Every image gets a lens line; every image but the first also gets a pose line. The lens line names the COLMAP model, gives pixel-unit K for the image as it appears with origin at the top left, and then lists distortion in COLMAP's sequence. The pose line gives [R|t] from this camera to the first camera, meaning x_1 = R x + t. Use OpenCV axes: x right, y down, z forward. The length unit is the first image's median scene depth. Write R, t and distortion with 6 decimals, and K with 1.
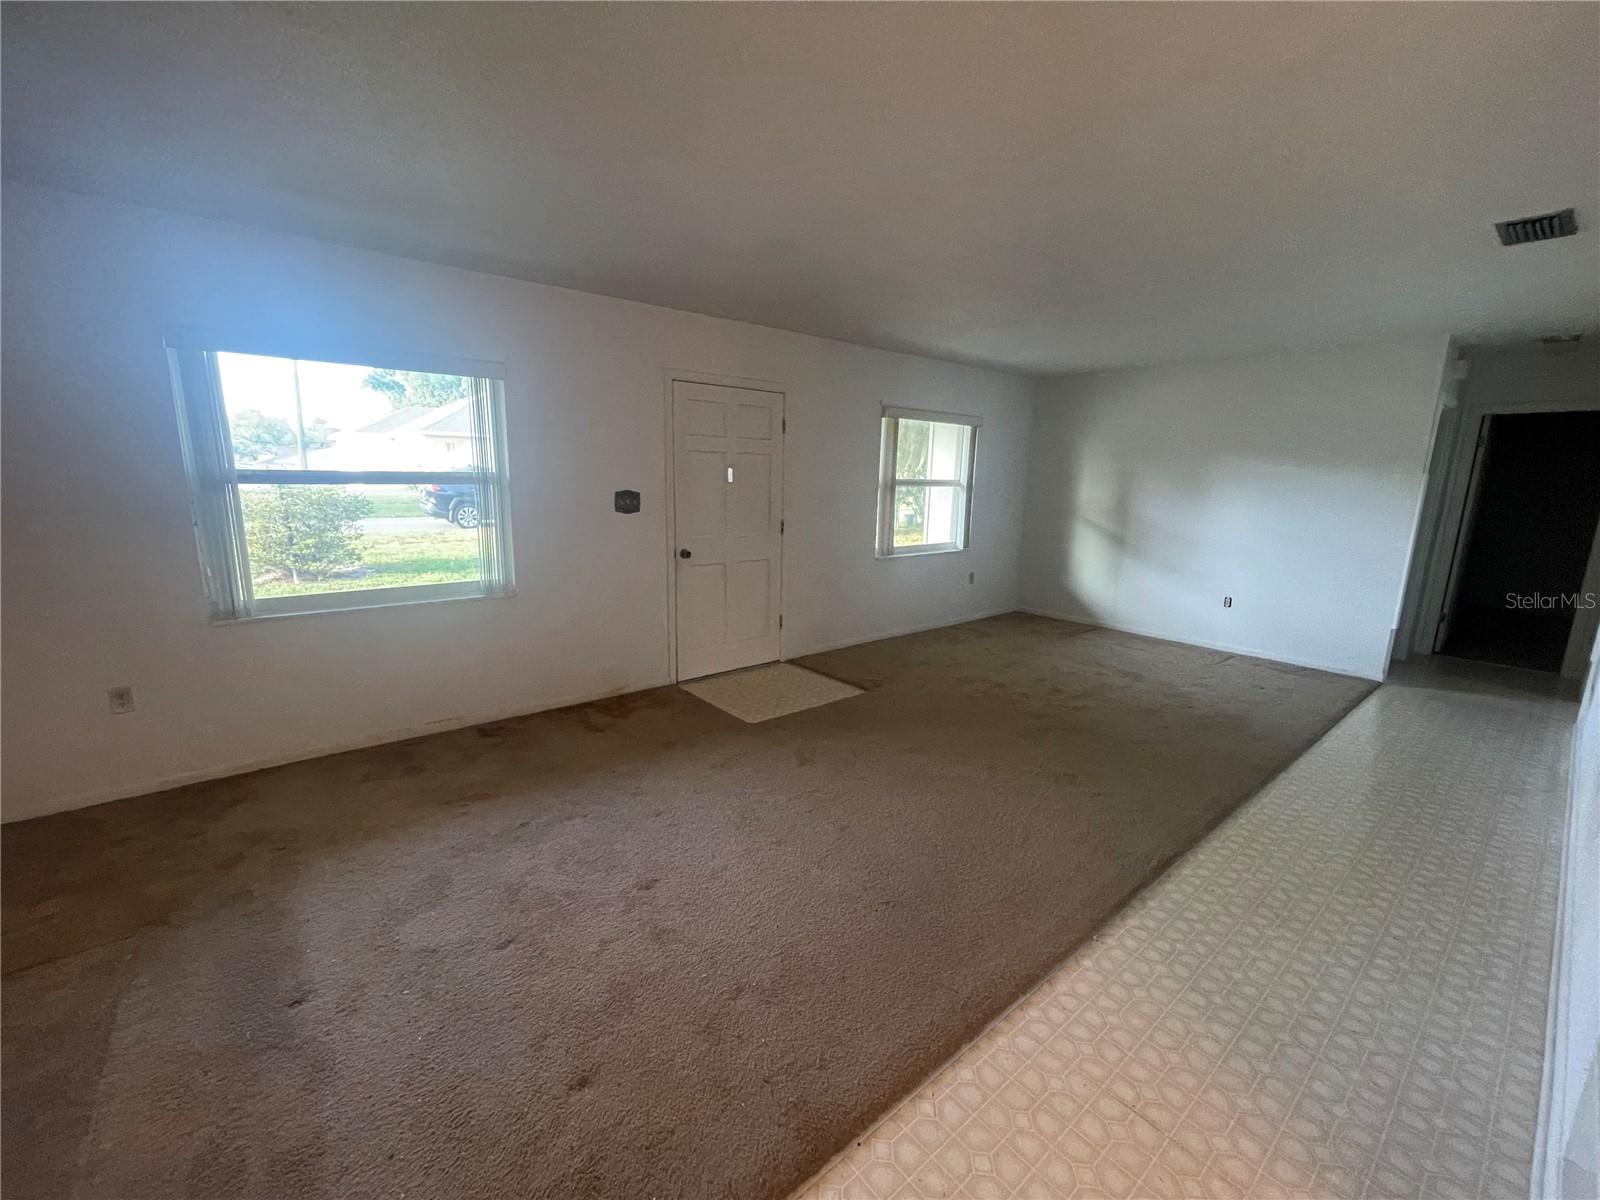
lens RADIAL K [[649.5, 0, 793.3], [0, 649.5, 600.7], [0, 0, 1]] dist [0.000414, -0.000045]
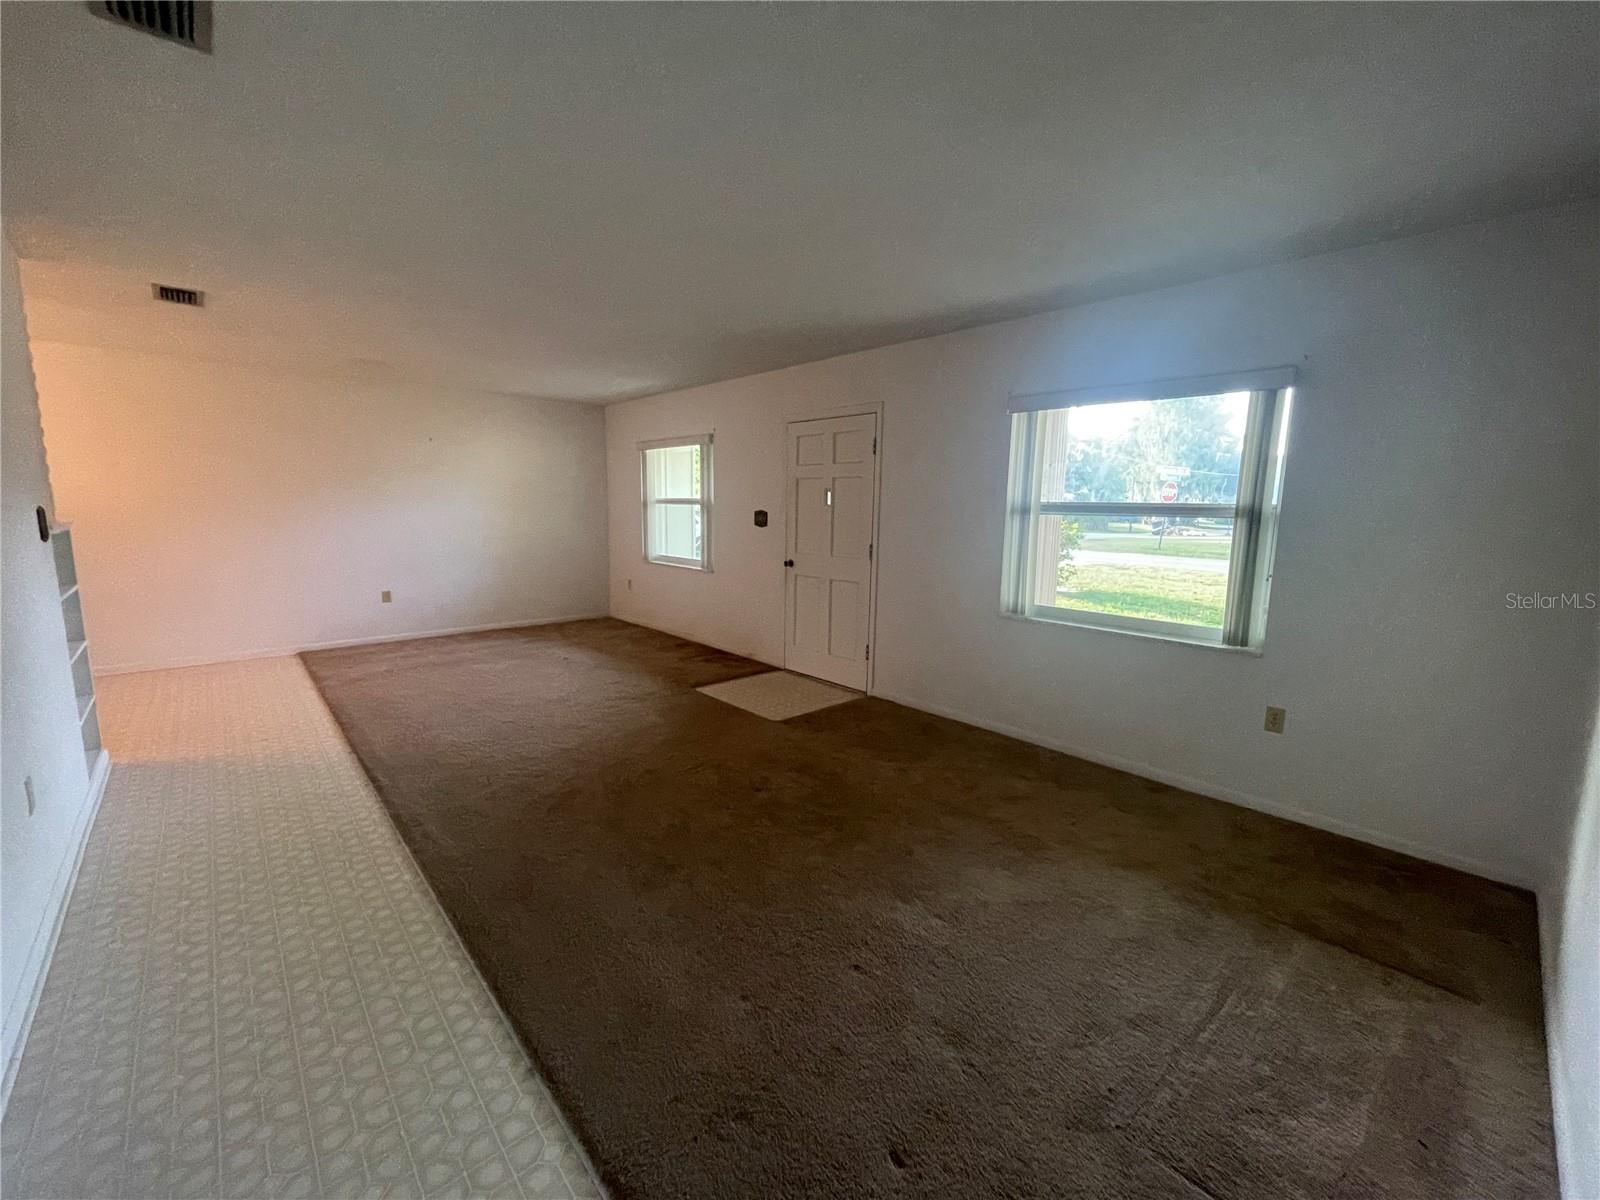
lens RADIAL K [[649.5, 0, 793.3], [0, 649.5, 600.7], [0, 0, 1]] dist [0.000414, -0.000045]
pose [[0.047215, 0.132119, -0.990109, 1.004691], [-0.207806, 0.970826, 0.119636, -0.145401], [0.977030, 0.200102, 0.073293, 0.899164]]
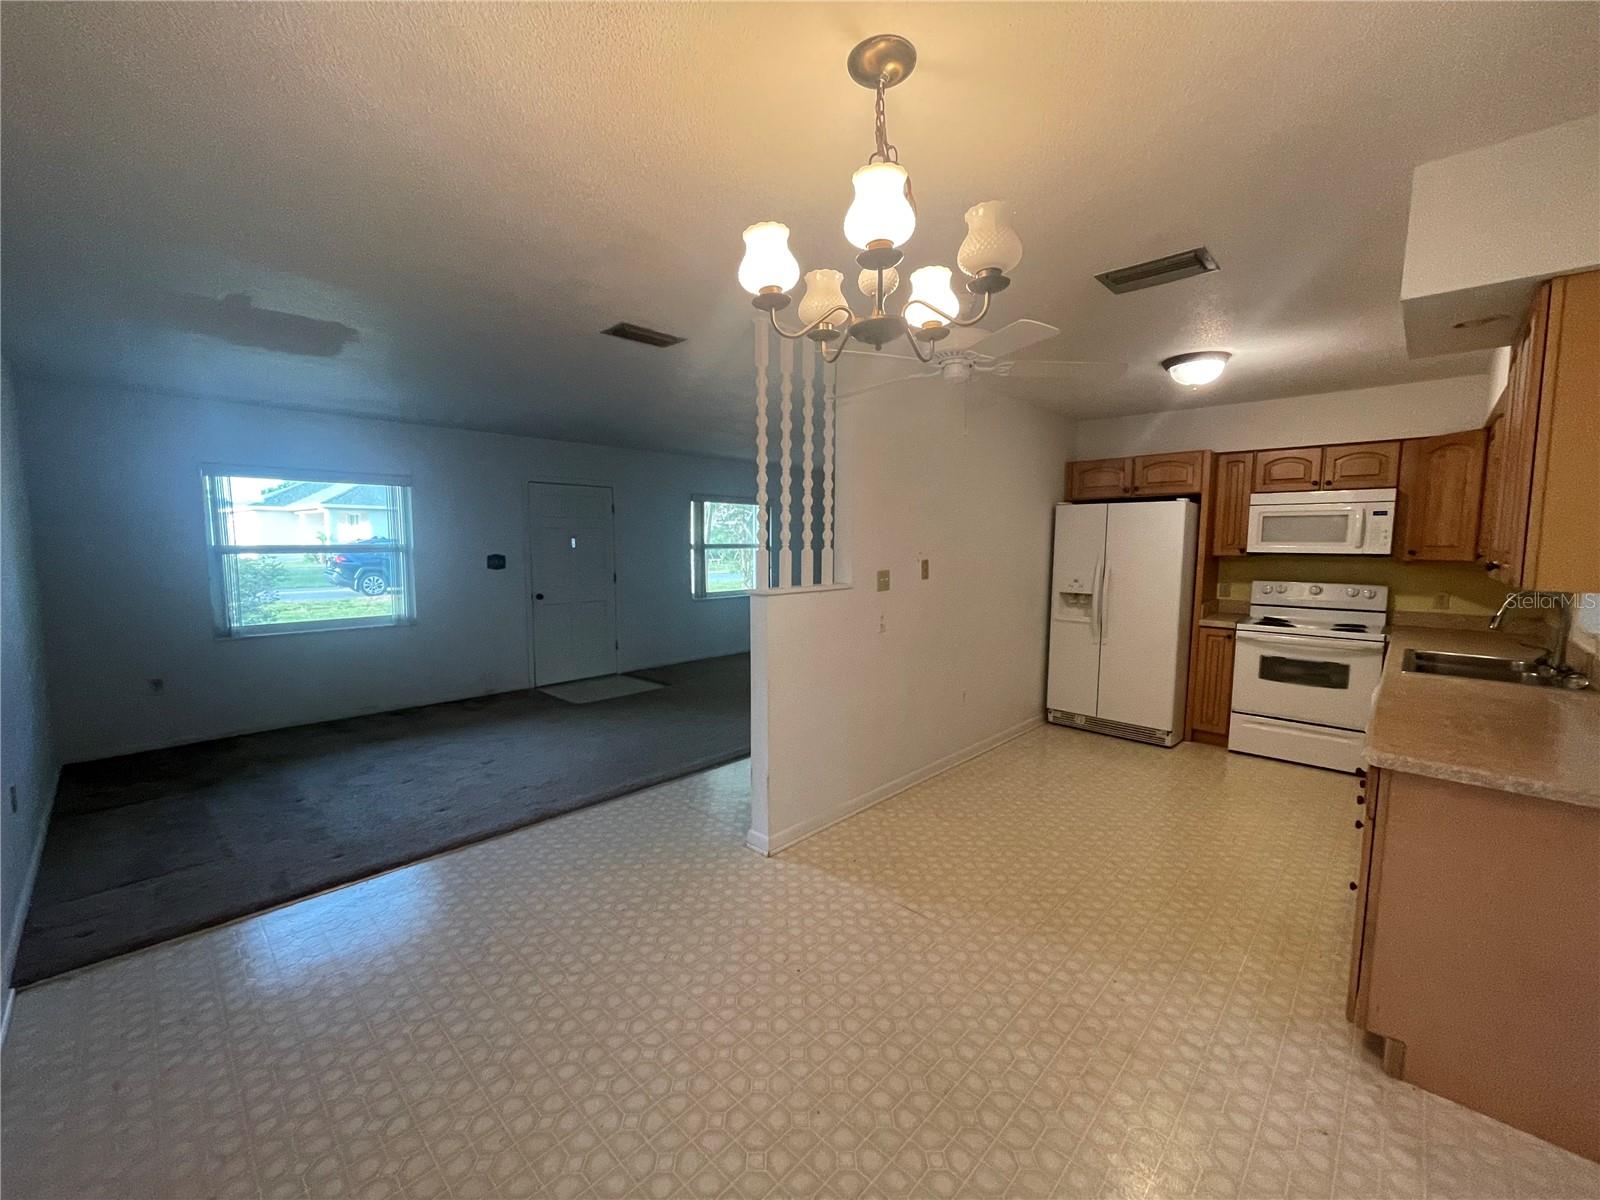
lens RADIAL K [[649.5, 0, 793.3], [0, 649.5, 600.7], [0, 0, 1]] dist [0.000414, -0.000045]
pose [[0.992777, -0.026973, 0.116899, 0.222394], [0.038219, 0.994738, -0.095052, 0.095032], [-0.113720, 0.098834, 0.988585, -0.497567]]
